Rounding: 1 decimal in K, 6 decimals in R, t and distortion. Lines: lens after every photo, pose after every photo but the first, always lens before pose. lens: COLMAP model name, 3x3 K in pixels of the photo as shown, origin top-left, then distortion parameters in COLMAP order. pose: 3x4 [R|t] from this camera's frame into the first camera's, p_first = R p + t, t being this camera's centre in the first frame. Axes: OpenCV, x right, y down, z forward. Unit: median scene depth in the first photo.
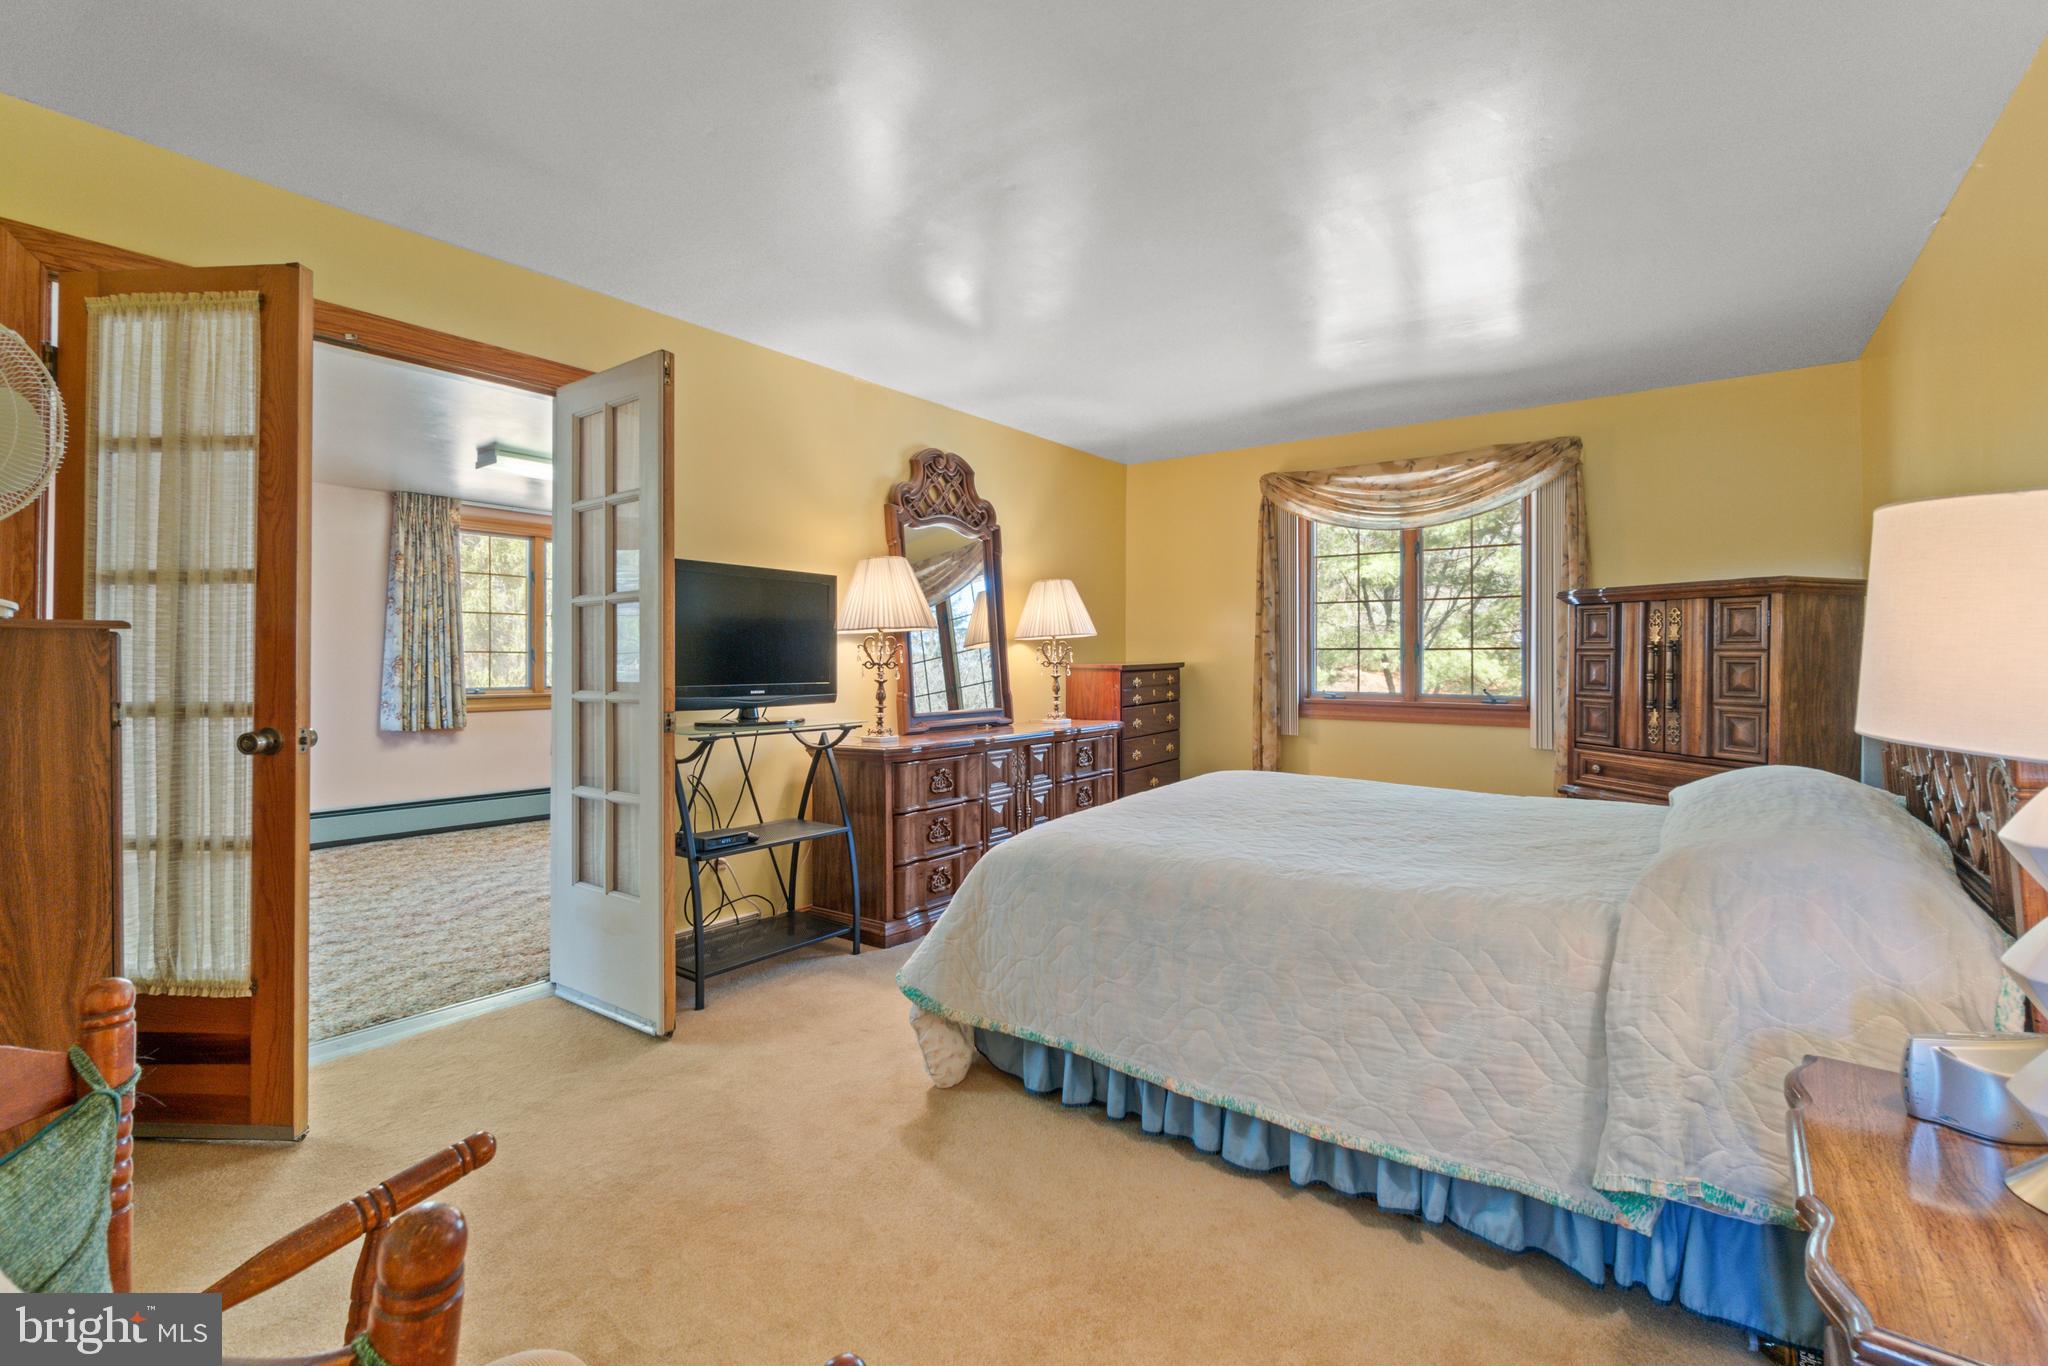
lens RADIAL K [[890.4, 0, 1017.4], [0, 890.4, 672.5], [0, 0, 1]] dist [-0.001684, -0.000176]
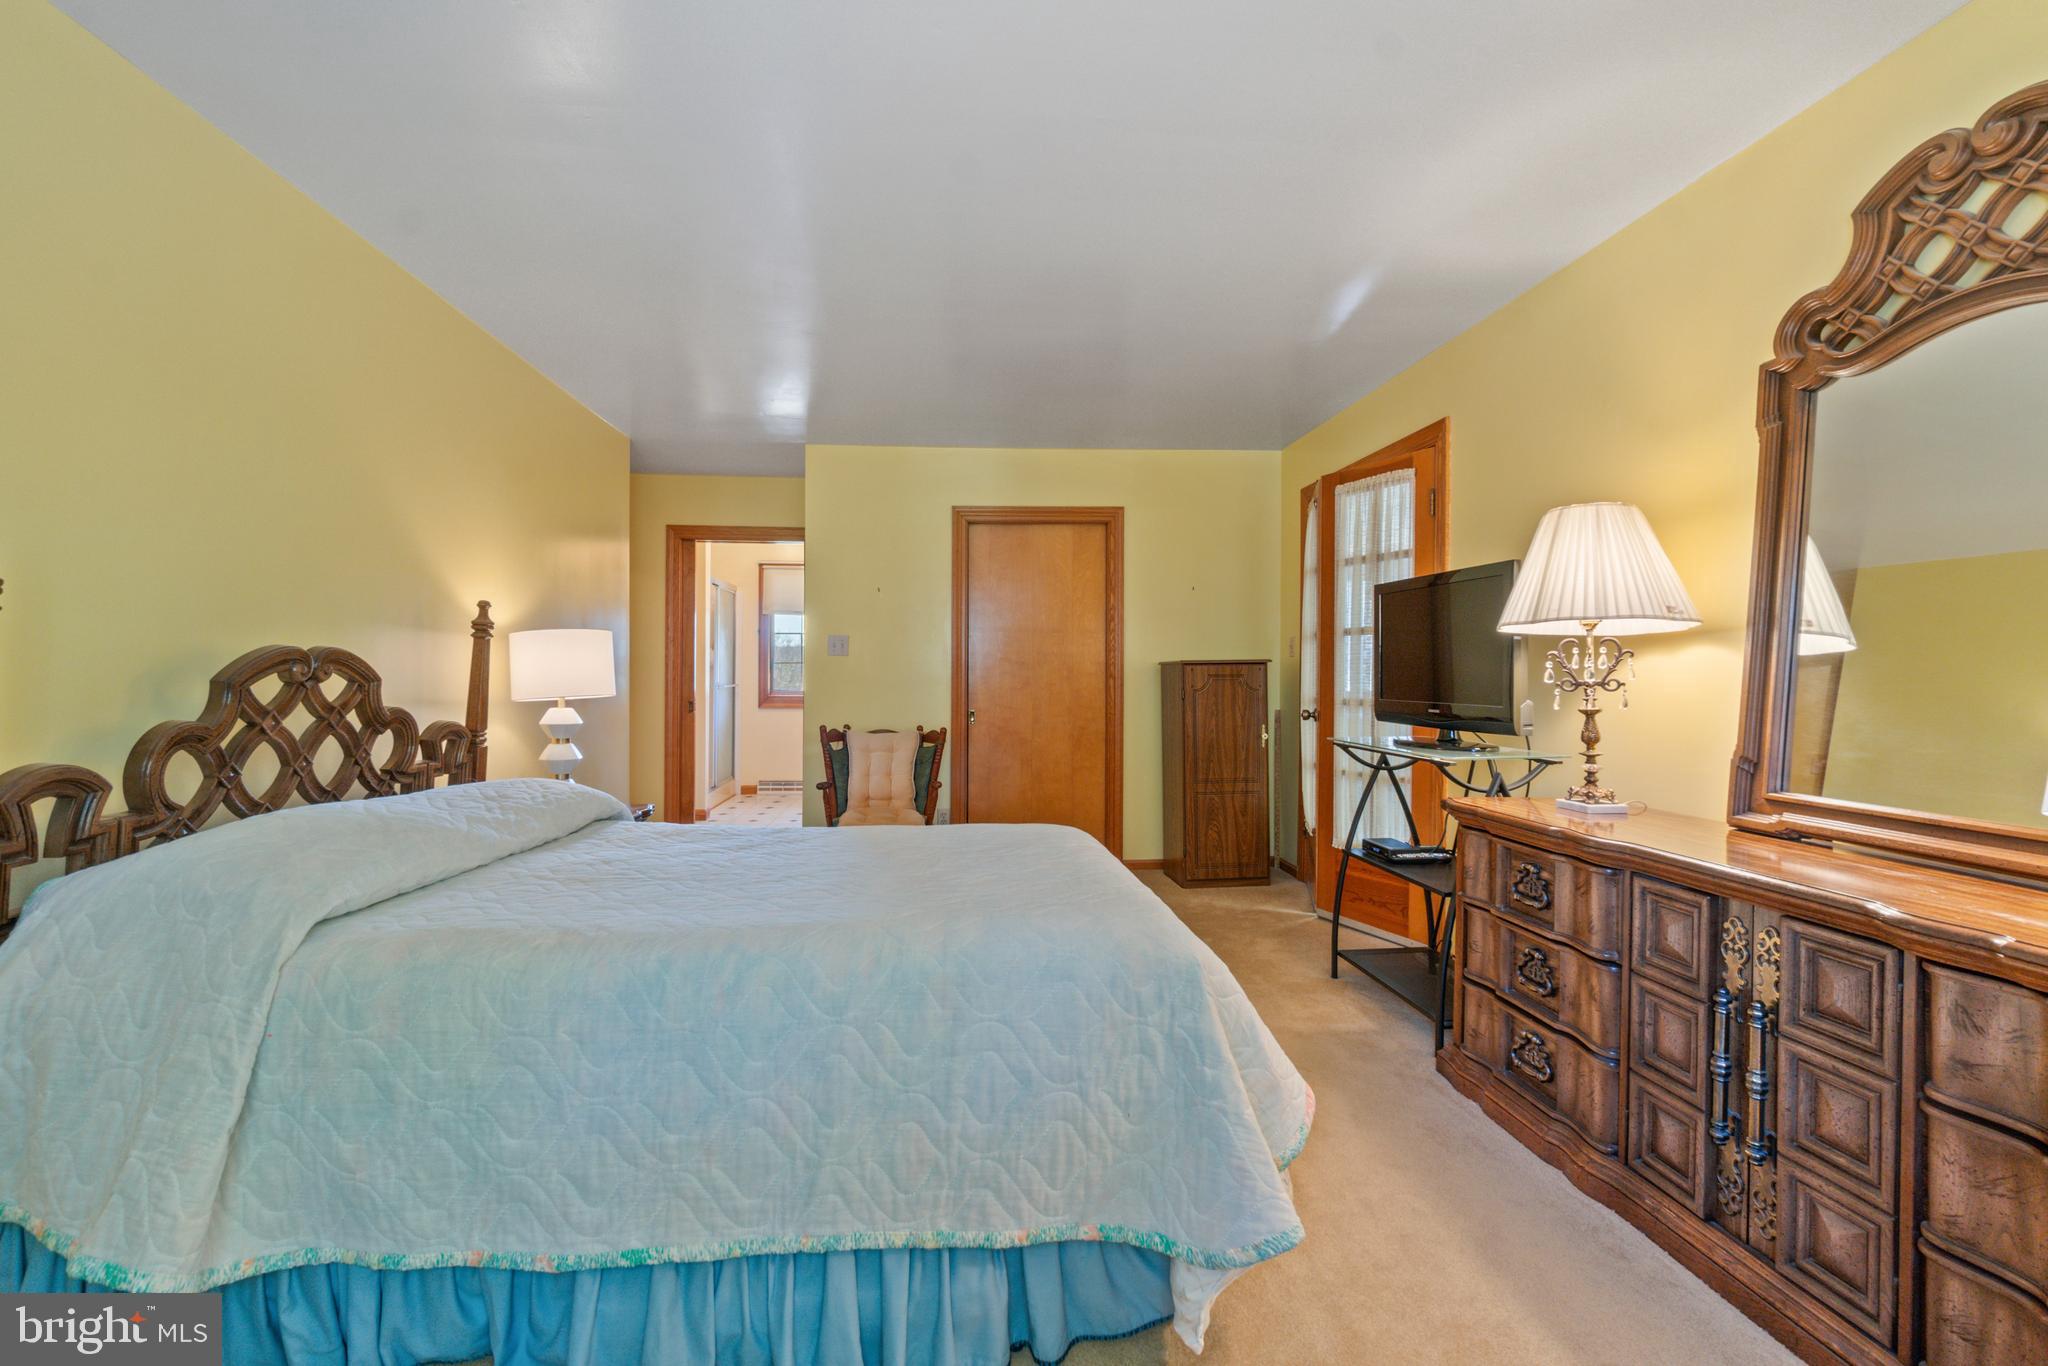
lens RADIAL K [[890.4, 0, 1017.4], [0, 890.4, 672.5], [0, 0, 1]] dist [-0.001684, -0.000176]
pose [[-0.724105, -0.000365, -0.689690, 0.548455], [-0.001276, 0.999999, 0.000811, -0.017244], [0.689689, 0.001467, -0.724104, 1.178155]]
